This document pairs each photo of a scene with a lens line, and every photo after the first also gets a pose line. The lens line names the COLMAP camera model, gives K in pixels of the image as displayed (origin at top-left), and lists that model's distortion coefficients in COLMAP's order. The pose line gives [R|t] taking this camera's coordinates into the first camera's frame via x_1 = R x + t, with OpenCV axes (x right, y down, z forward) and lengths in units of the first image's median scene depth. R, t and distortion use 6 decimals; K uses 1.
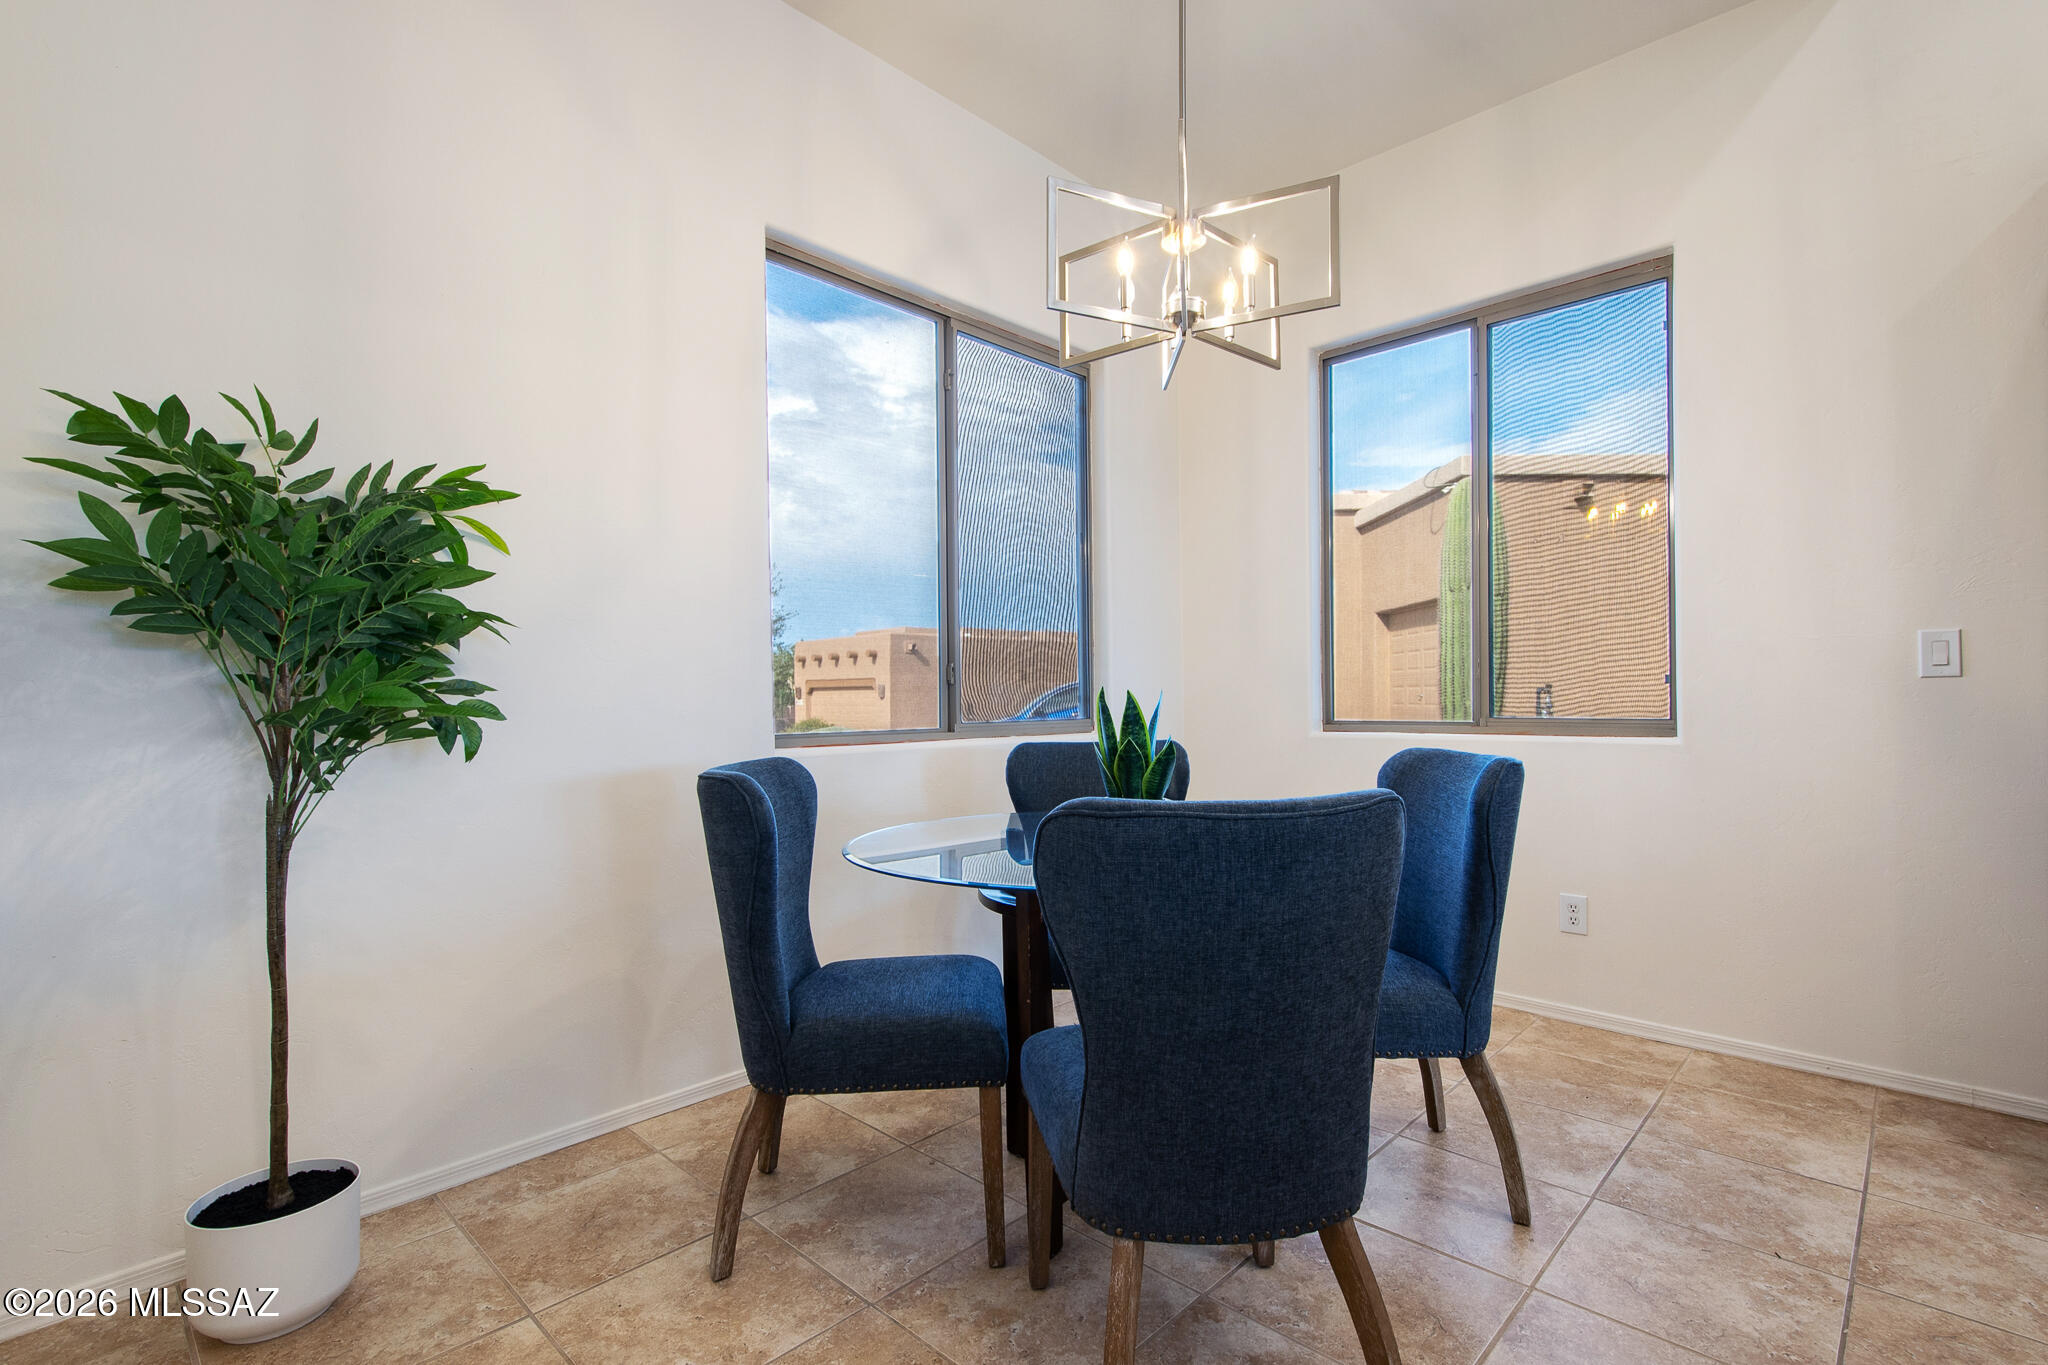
lens RADIAL K [[949.4, 0, 997.5], [0, 949.4, 705.4], [0, 0, 1]] dist [-0.002897, -0.000665]
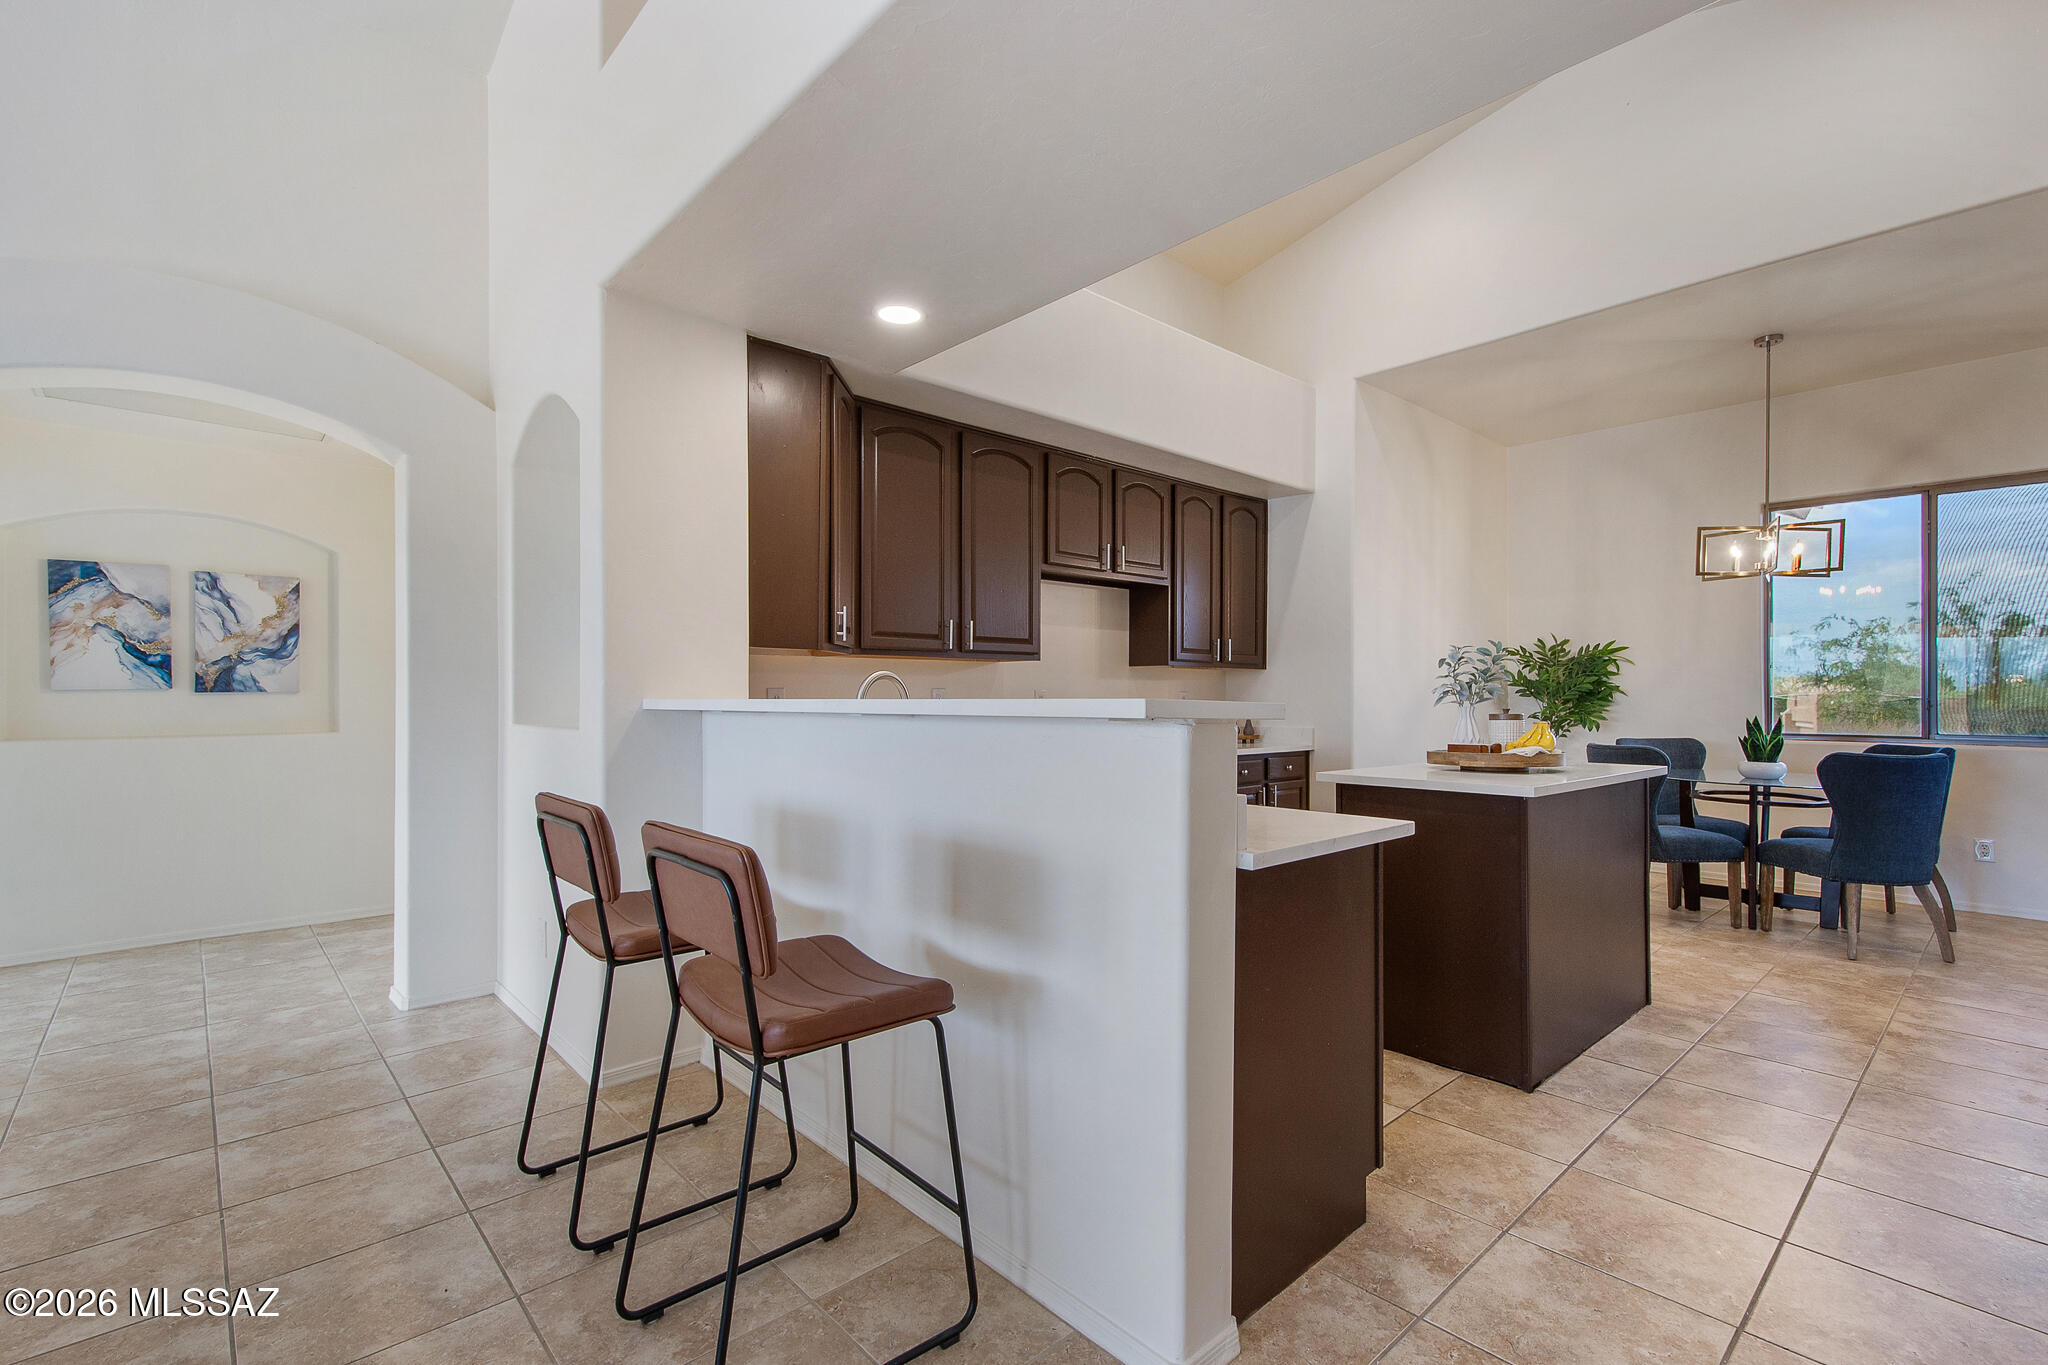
lens RADIAL K [[926.1, 0, 1038.0], [0, 926.1, 703.1], [0, 0, 1]] dist [0.023998, -0.007379]
pose [[-0.026678, 0.008438, -0.999608, 2.937445], [-0.004692, 0.999952, 0.008566, -0.075128], [0.999633, 0.004918, -0.026637, -0.924296]]
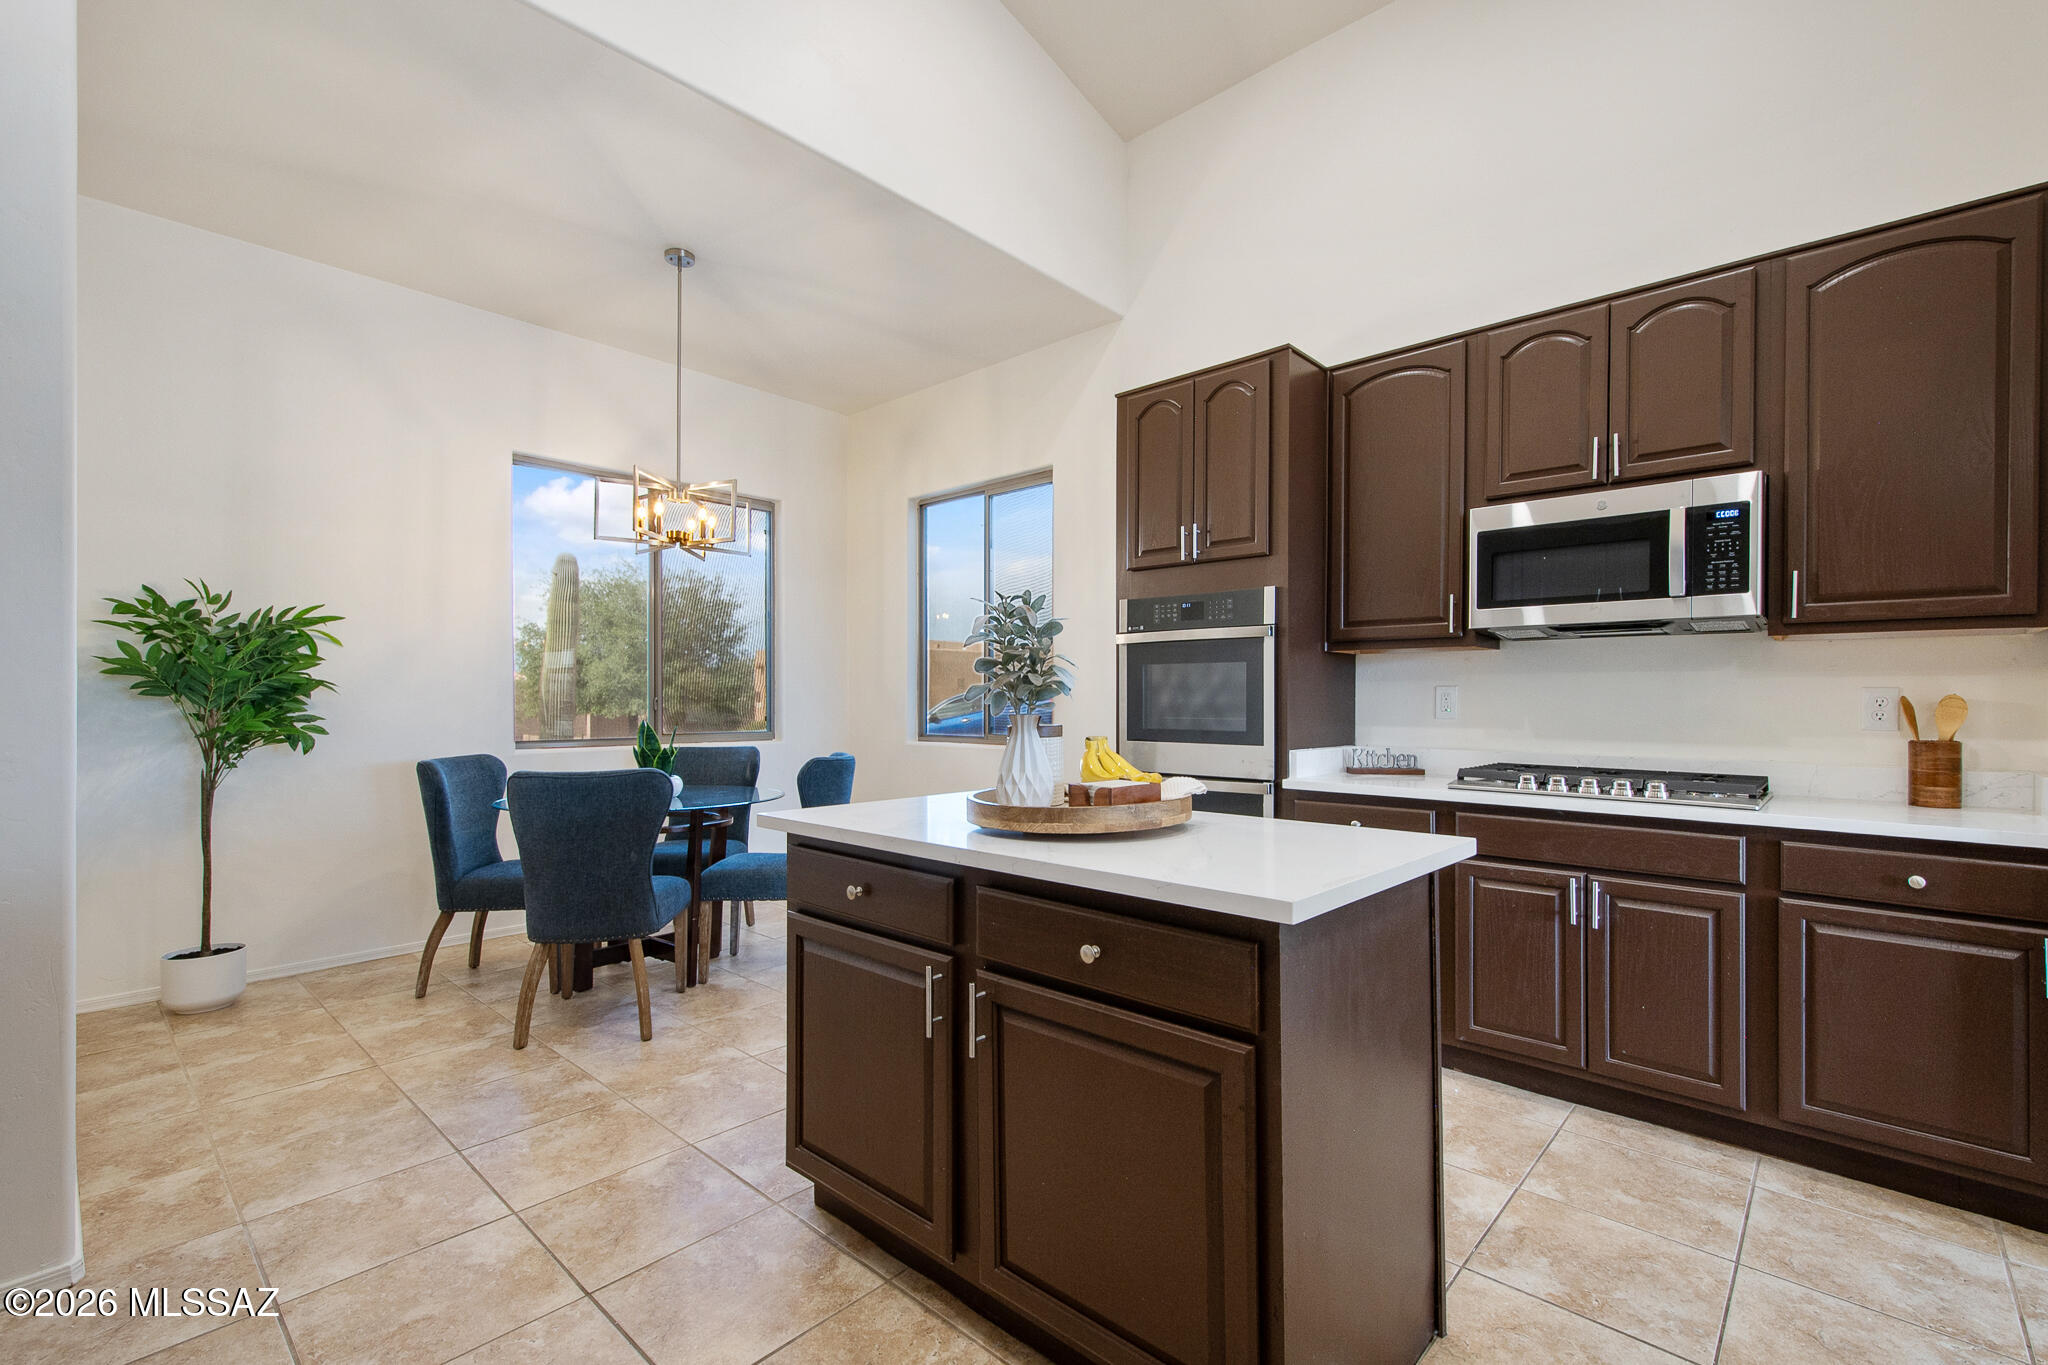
lens RADIAL K [[912.9, 0, 1023.5], [0, 912.9, 705.8], [0, 0, 1]] dist [0.000680, -0.000170]
pose [[0.999300, 0.010537, 0.035891, 0.944993], [-0.010505, 0.999944, -0.001092, -0.062612], [-0.035900, 0.000714, 0.999355, -1.061241]]
